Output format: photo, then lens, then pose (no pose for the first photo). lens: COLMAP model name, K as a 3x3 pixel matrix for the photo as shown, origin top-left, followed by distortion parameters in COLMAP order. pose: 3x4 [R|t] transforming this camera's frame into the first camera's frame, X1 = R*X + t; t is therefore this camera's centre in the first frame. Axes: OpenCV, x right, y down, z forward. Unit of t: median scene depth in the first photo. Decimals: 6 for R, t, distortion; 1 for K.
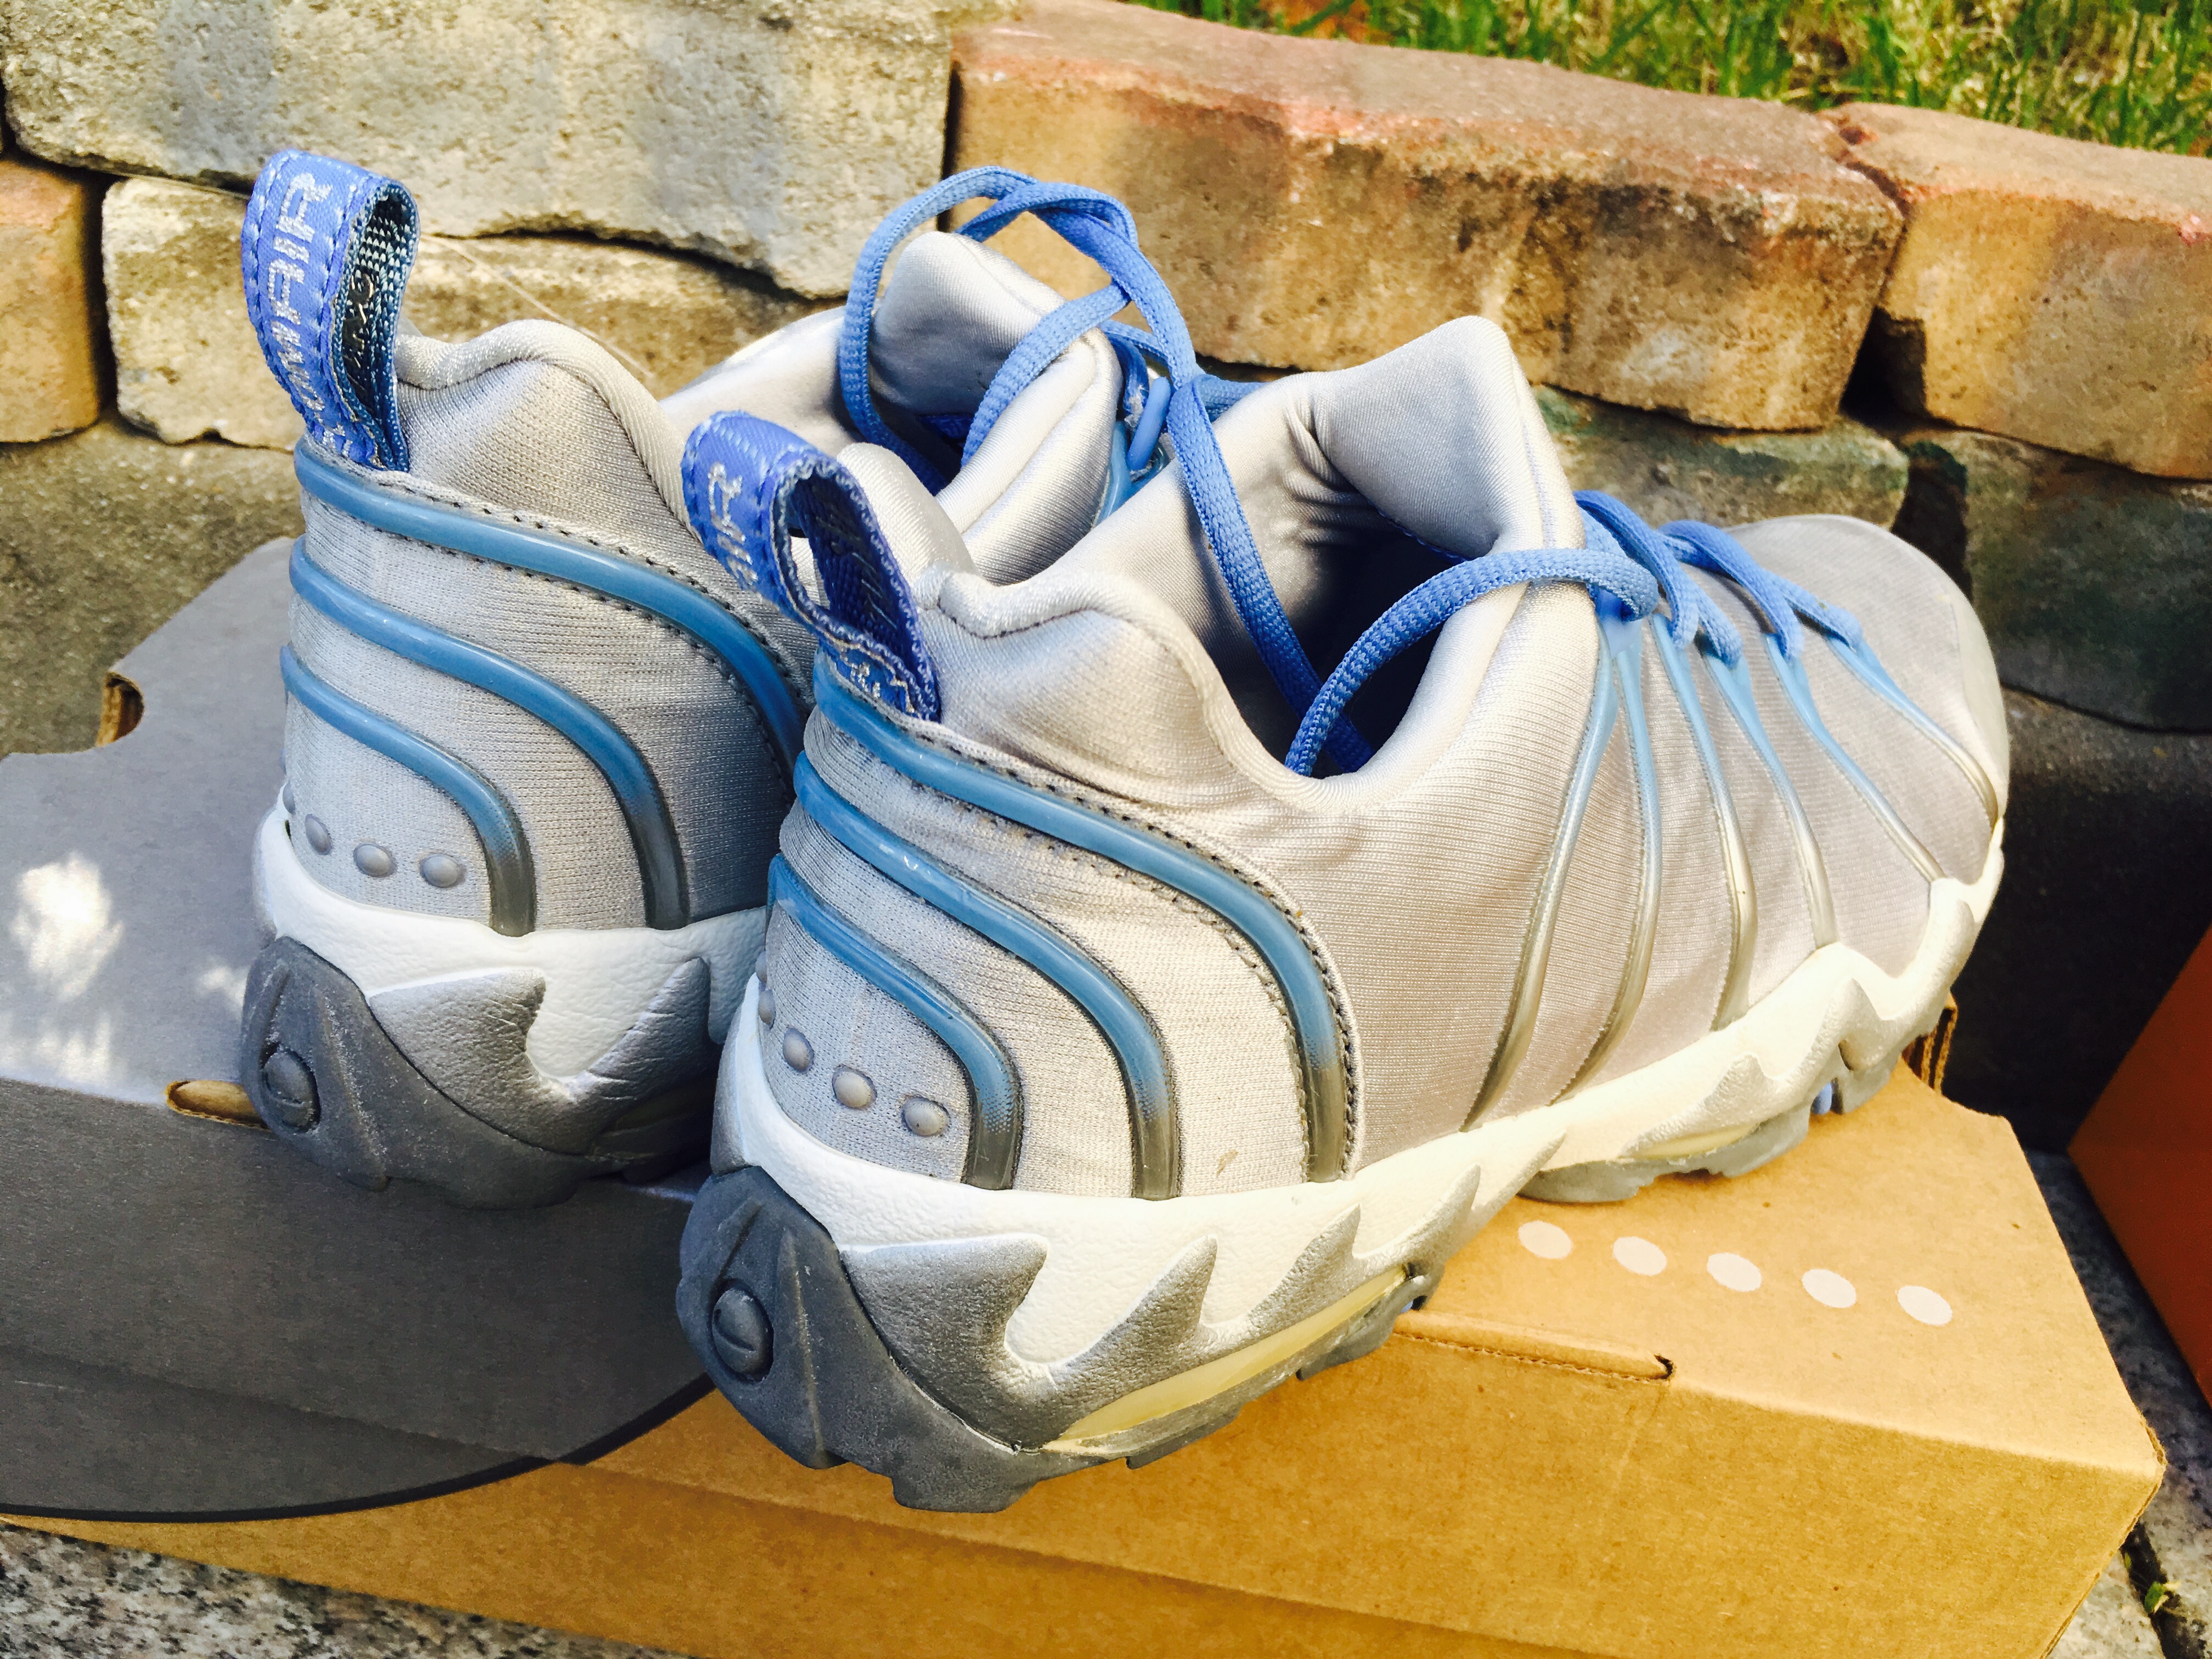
lens RADIAL K [[2001.5, 0, 1121.1], [0, 2001.5, 827.3], [0, 0, 1]] dist [0.170702, -0.237483]
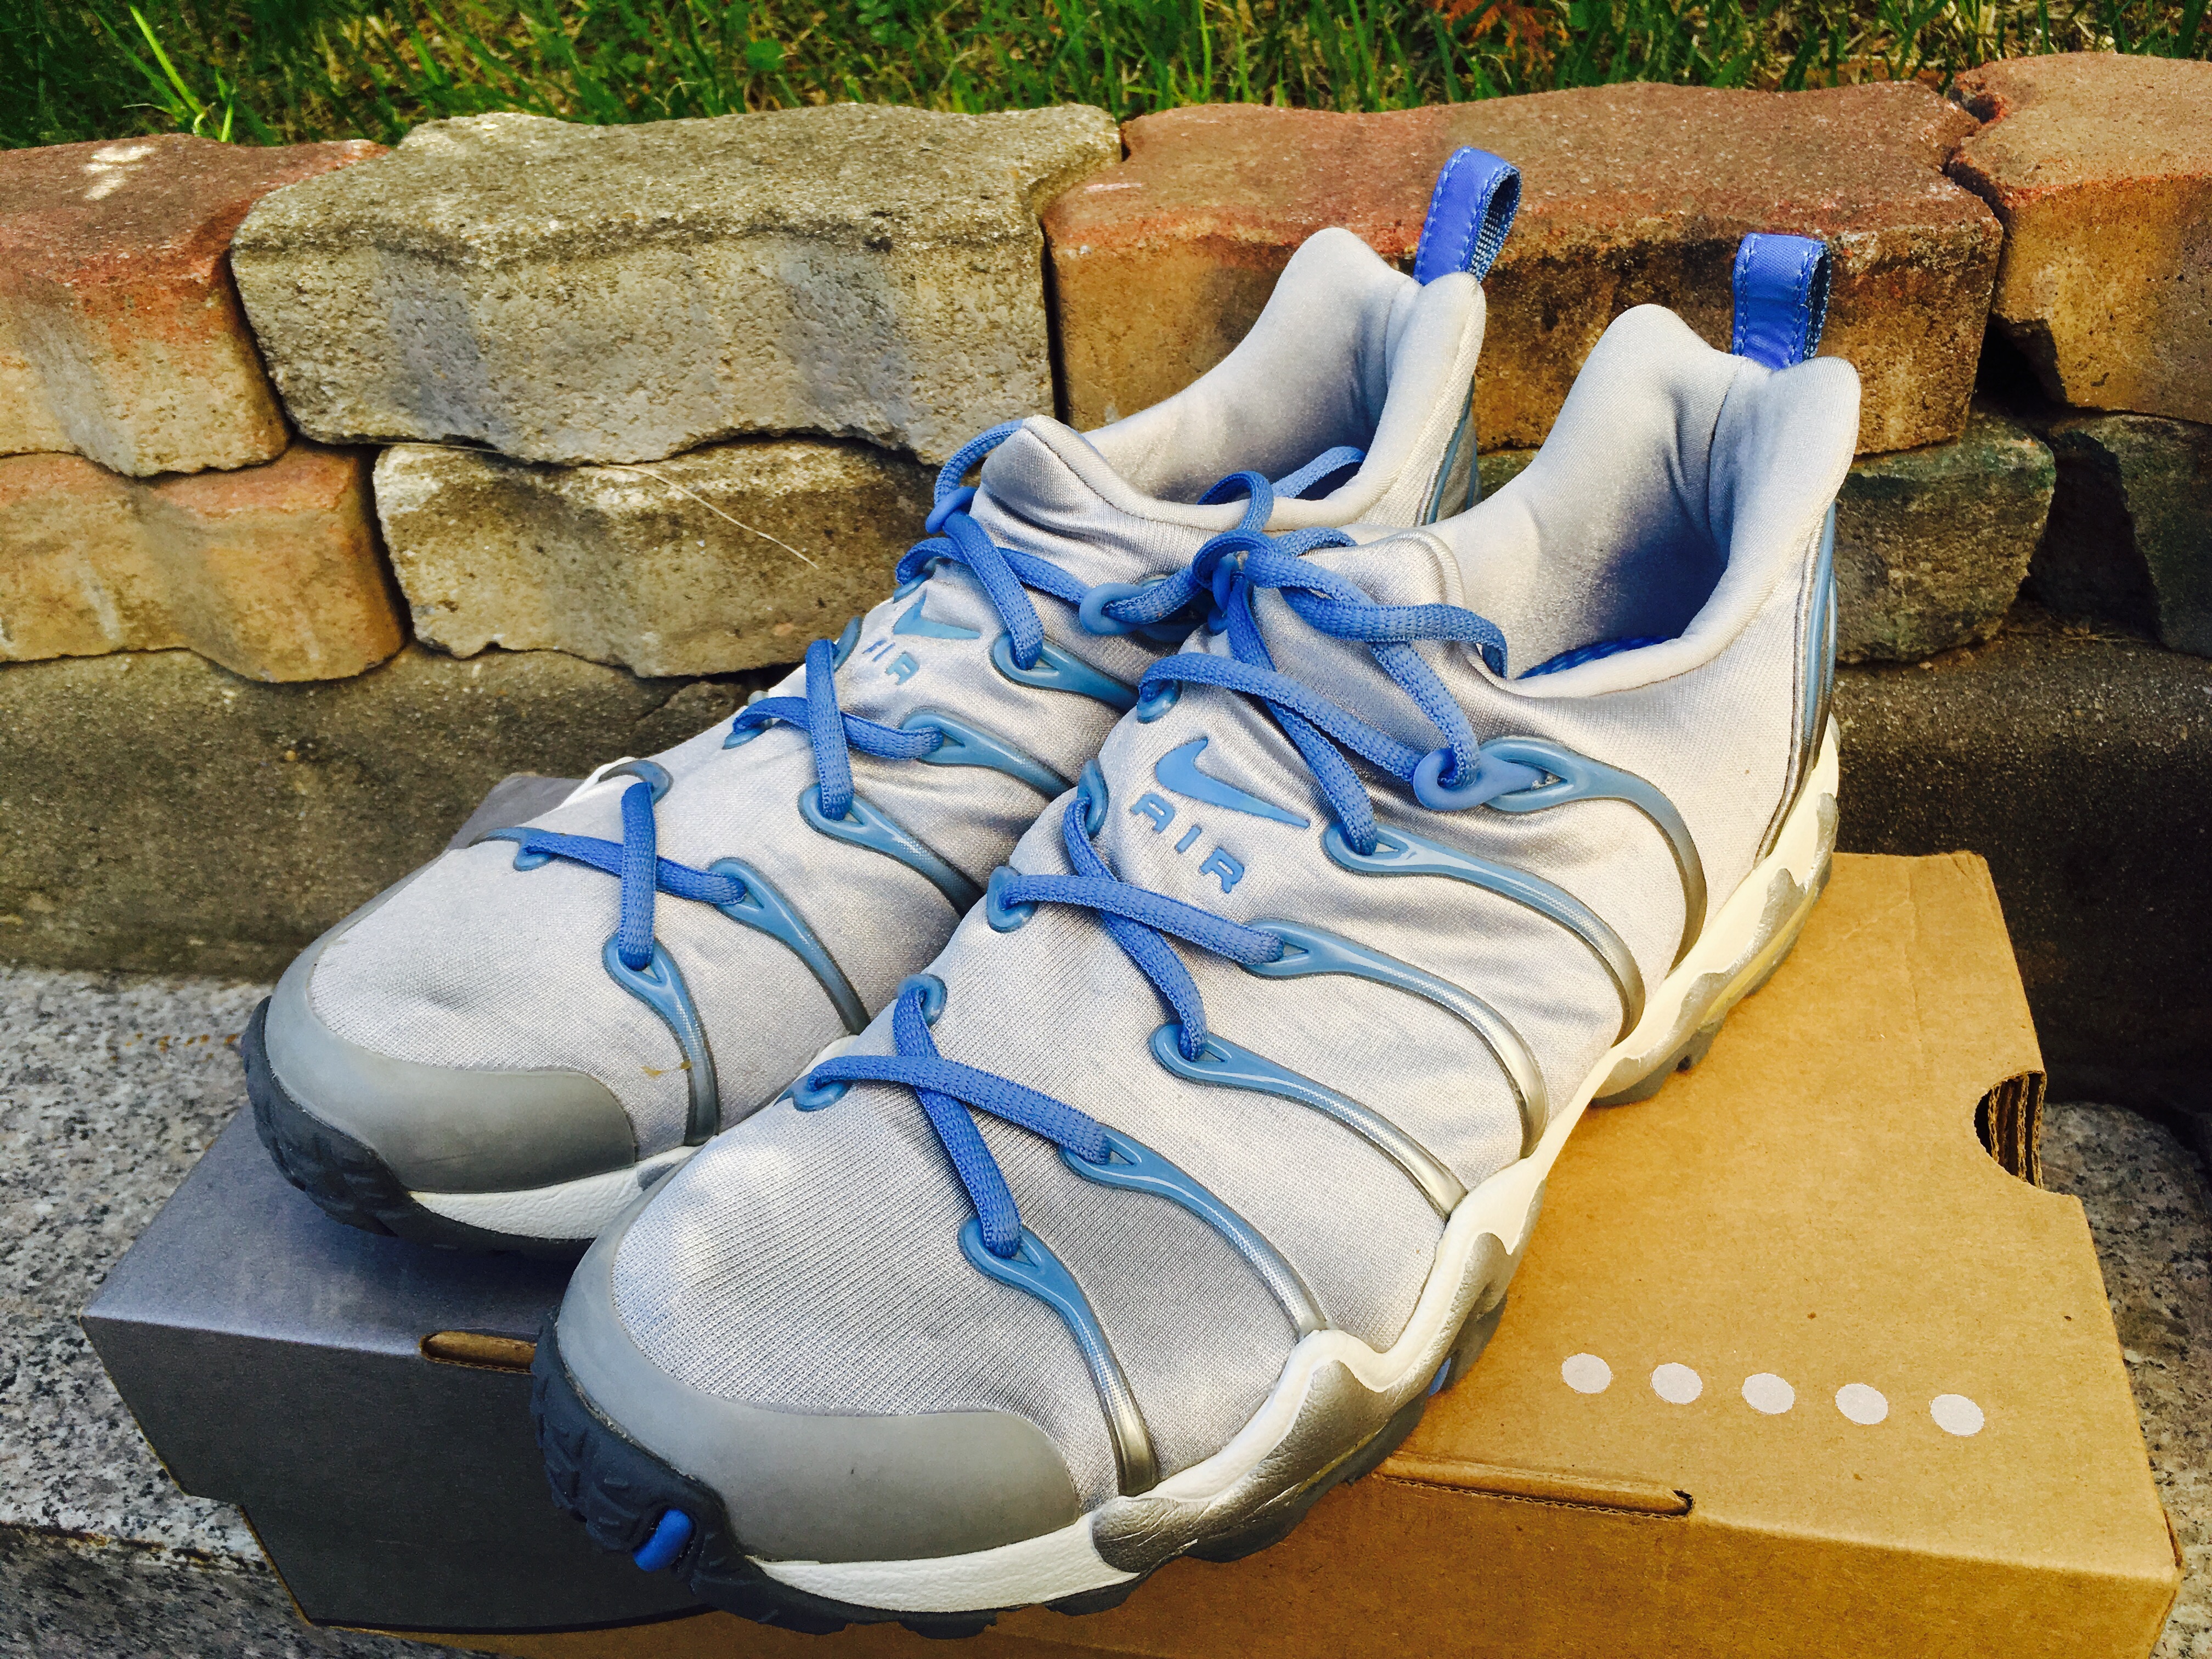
lens RADIAL K [[2001.5, 0, 1121.1], [0, 2001.5, 827.3], [0, 0, 1]] dist [0.170702, -0.237483]
pose [[0.970881, -0.106393, -0.214641, 0.152076], [0.121000, 0.991068, 0.056061, -0.118463], [0.206759, -0.080400, 0.975083, -0.066167]]
